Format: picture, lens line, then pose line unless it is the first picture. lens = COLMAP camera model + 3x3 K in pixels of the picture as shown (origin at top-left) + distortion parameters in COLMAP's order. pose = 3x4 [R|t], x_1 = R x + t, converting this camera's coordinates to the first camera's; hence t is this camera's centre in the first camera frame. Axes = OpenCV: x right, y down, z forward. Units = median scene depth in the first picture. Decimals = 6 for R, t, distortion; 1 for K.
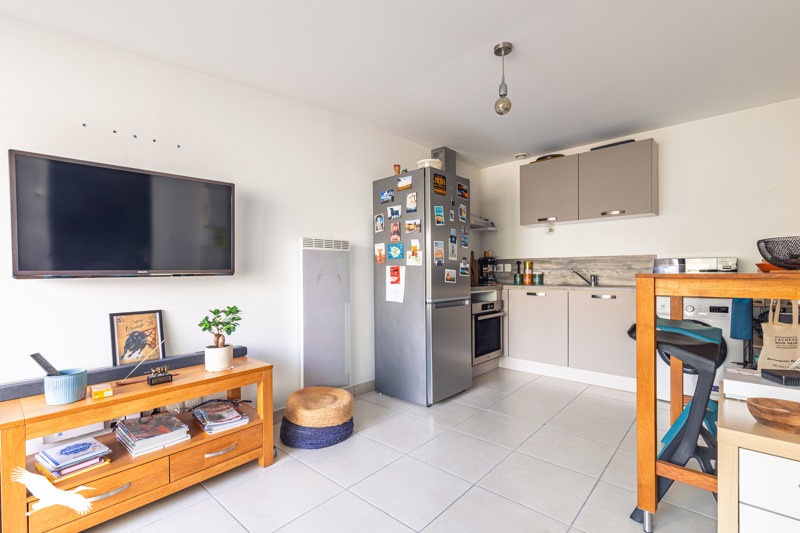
lens RADIAL K [[361.5, 0, 398.5], [0, 361.5, 277.0], [0, 0, 1]] dist [0.001828, -0.000101]
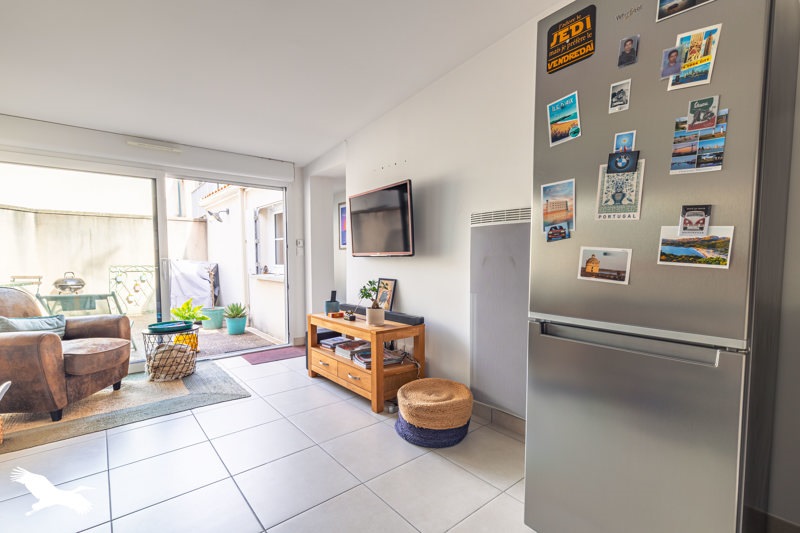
lens RADIAL K [[361.5, 0, 398.5], [0, 361.5, 277.0], [0, 0, 1]] dist [0.001828, -0.000101]
pose [[-0.141592, 0.065010, -0.987788, 0.511715], [-0.012009, 0.997655, 0.067381, -0.011889], [0.989852, 0.021403, -0.140479, 0.787699]]
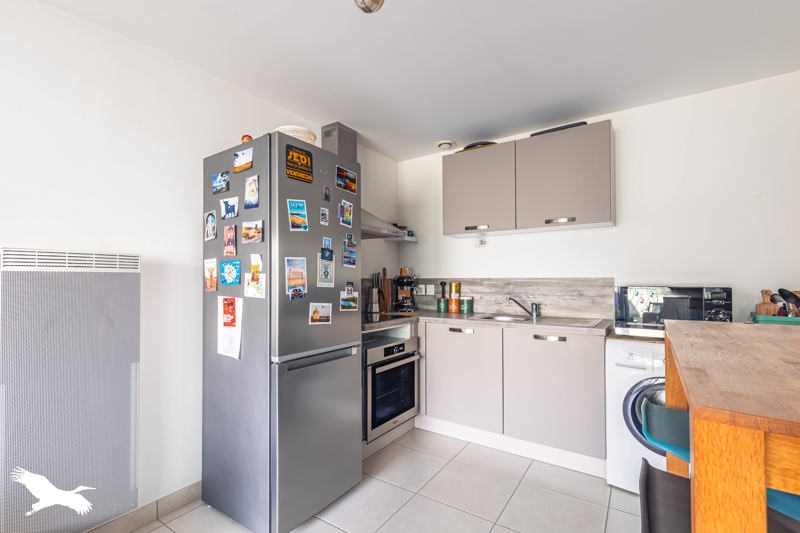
lens RADIAL K [[361.5, 0, 398.5], [0, 361.5, 277.0], [0, 0, 1]] dist [0.001828, -0.000101]
pose [[0.989727, 0.005882, 0.142849, 0.174575], [-0.002373, 0.999692, -0.024722, -0.046926], [-0.142951, 0.024129, 0.989436, 0.344454]]
